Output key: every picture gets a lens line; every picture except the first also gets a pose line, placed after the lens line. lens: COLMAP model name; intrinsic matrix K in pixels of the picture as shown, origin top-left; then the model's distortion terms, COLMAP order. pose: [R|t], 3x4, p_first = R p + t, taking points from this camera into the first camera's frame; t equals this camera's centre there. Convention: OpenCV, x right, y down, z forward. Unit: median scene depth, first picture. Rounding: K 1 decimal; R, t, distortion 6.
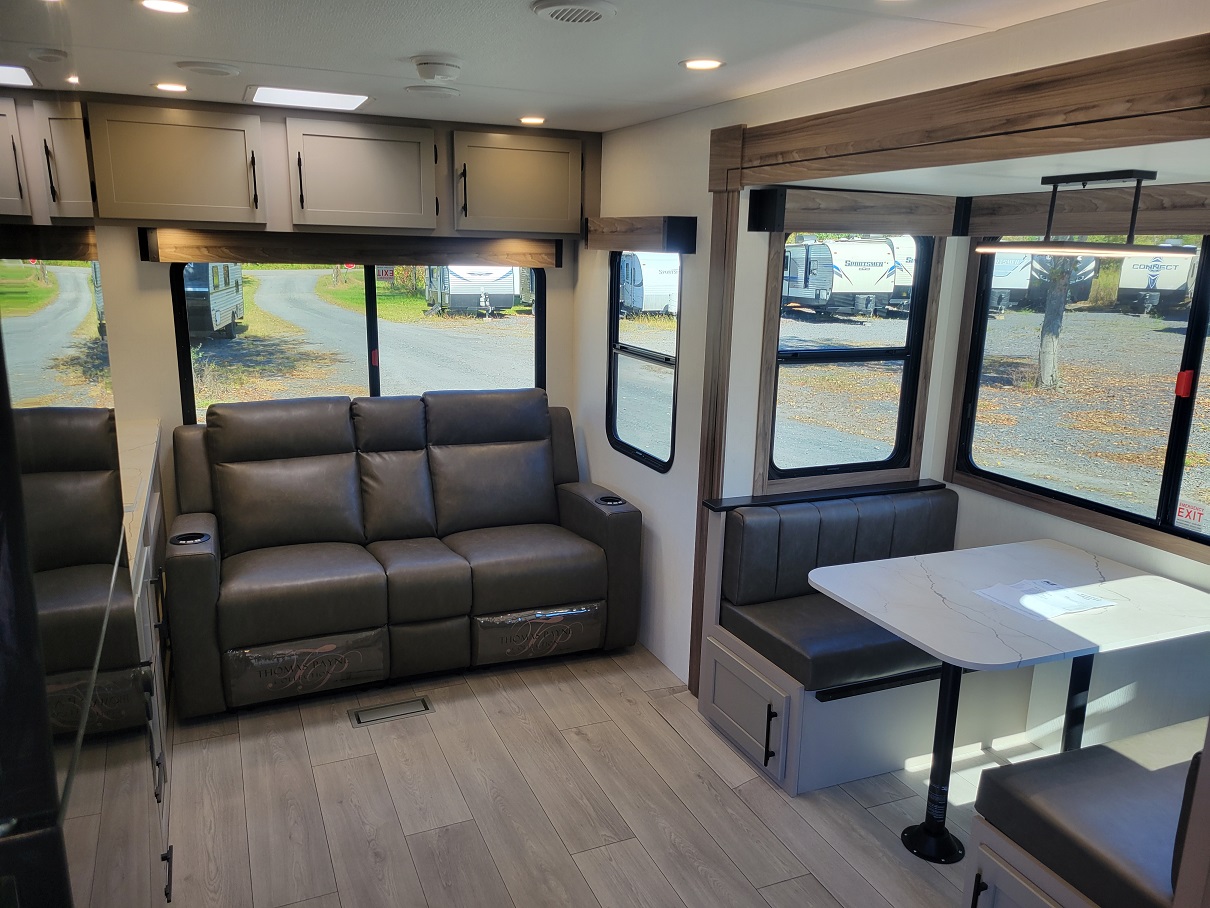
lens RADIAL K [[907.5, 0, 592.3], [0, 907.5, 450.1], [0, 0, 1]] dist [0.051227, -0.043334]
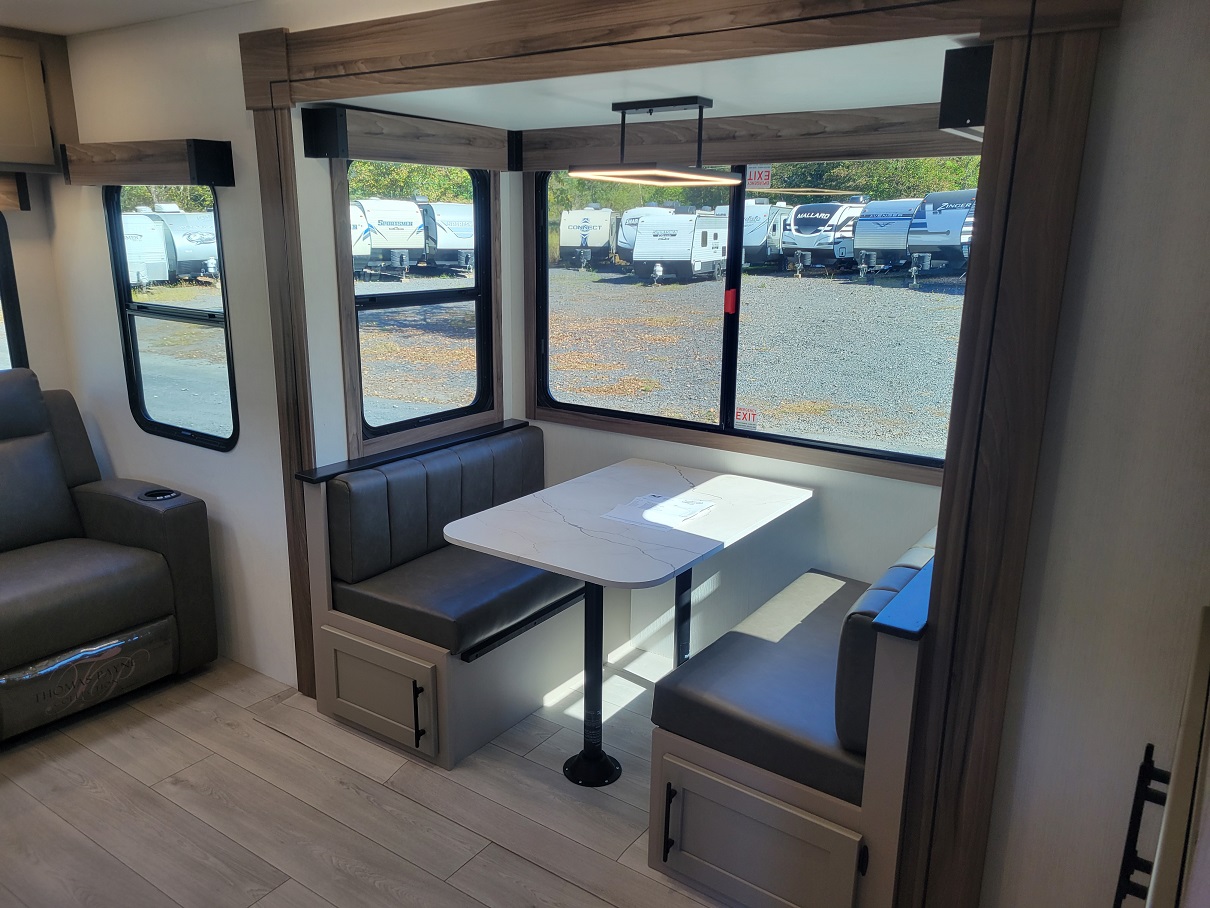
lens RADIAL K [[907.5, 0, 592.3], [0, 907.5, 450.1], [0, 0, 1]] dist [0.051227, -0.043334]
pose [[0.847663, -0.141582, 0.511294, -0.078992], [0.123418, 0.989918, 0.069507, 0.008058], [-0.515980, 0.004184, 0.856591, 0.112097]]
